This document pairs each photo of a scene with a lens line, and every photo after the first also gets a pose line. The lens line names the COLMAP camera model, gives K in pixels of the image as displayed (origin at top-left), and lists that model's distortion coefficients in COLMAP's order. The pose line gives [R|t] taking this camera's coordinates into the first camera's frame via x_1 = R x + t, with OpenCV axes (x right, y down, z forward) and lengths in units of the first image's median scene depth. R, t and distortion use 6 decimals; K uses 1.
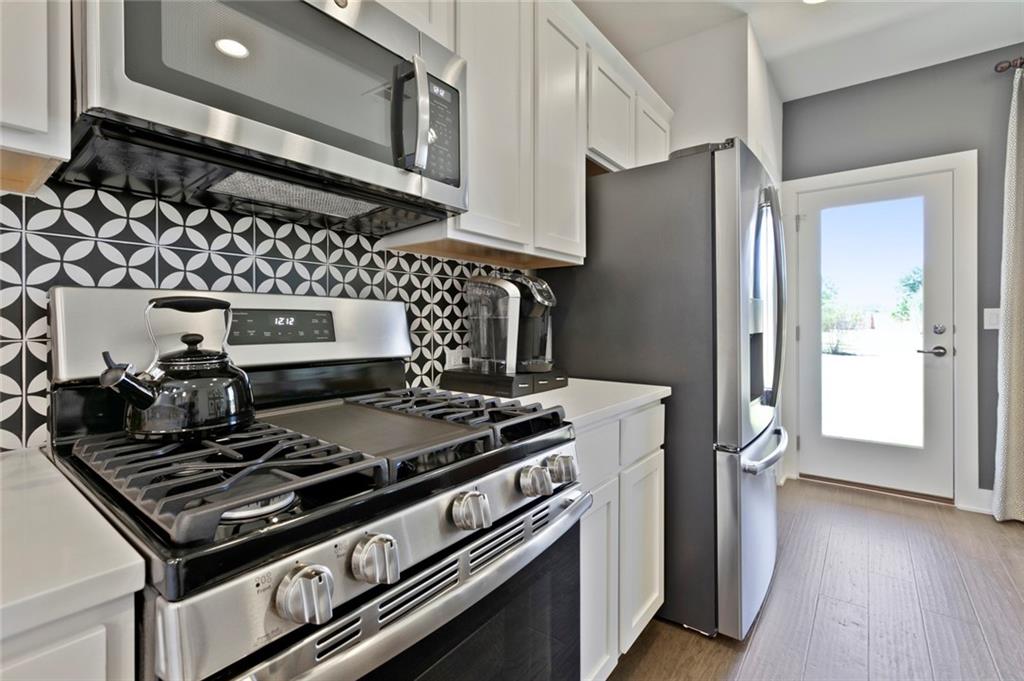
lens RADIAL K [[462.3, 0, 495.7], [0, 462.3, 321.3], [0, 0, 1]] dist [0.001197, -0.000005]
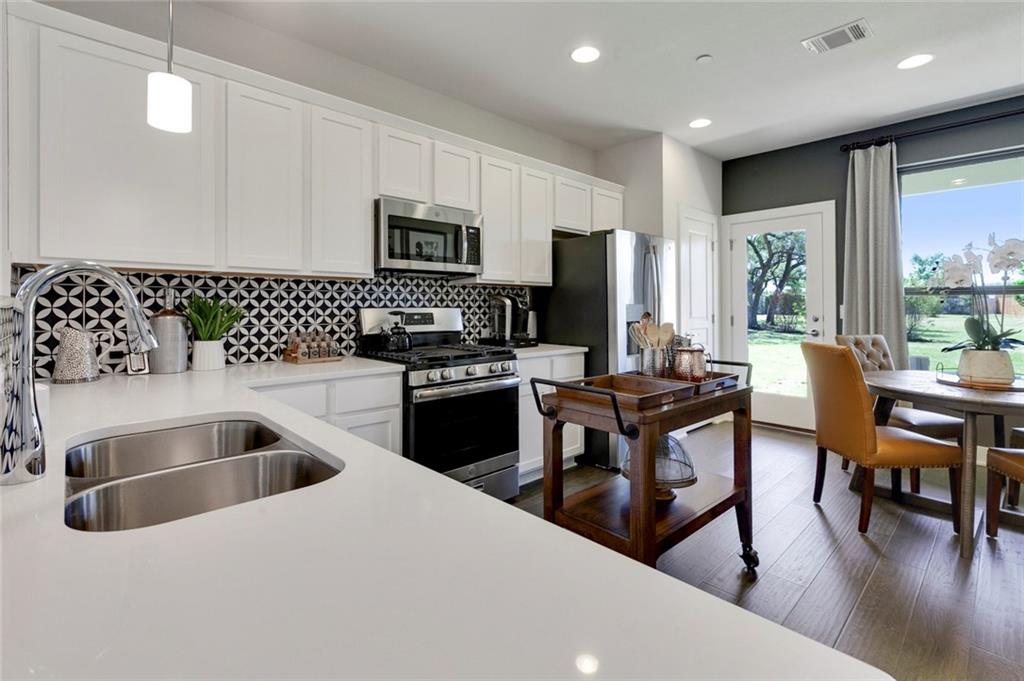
lens RADIAL K [[471.8, 0, 499.1], [0, 471.8, 304.5], [0, 0, 1]] dist [0.001585, -0.000454]
pose [[0.988431, -0.001242, -0.151668, 0.338241], [0.001013, 0.999998, -0.001587, -0.051505], [0.151670, 0.001415, 0.988430, -1.264401]]
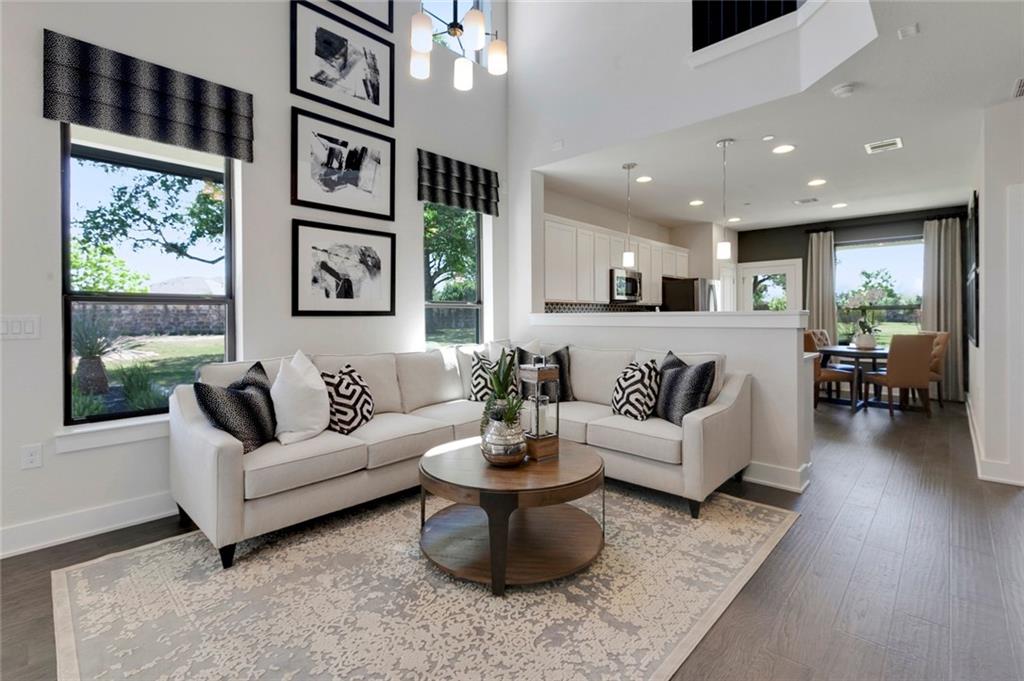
lens RADIAL K [[462.3, 0, 495.7], [0, 462.3, 321.3], [0, 0, 1]] dist [0.001197, -0.000005]
pose [[0.994634, -0.004495, -0.103359, -0.978154], [0.005806, 0.999907, 0.012378, -0.059637], [0.103294, -0.012911, 0.994567, -3.673773]]
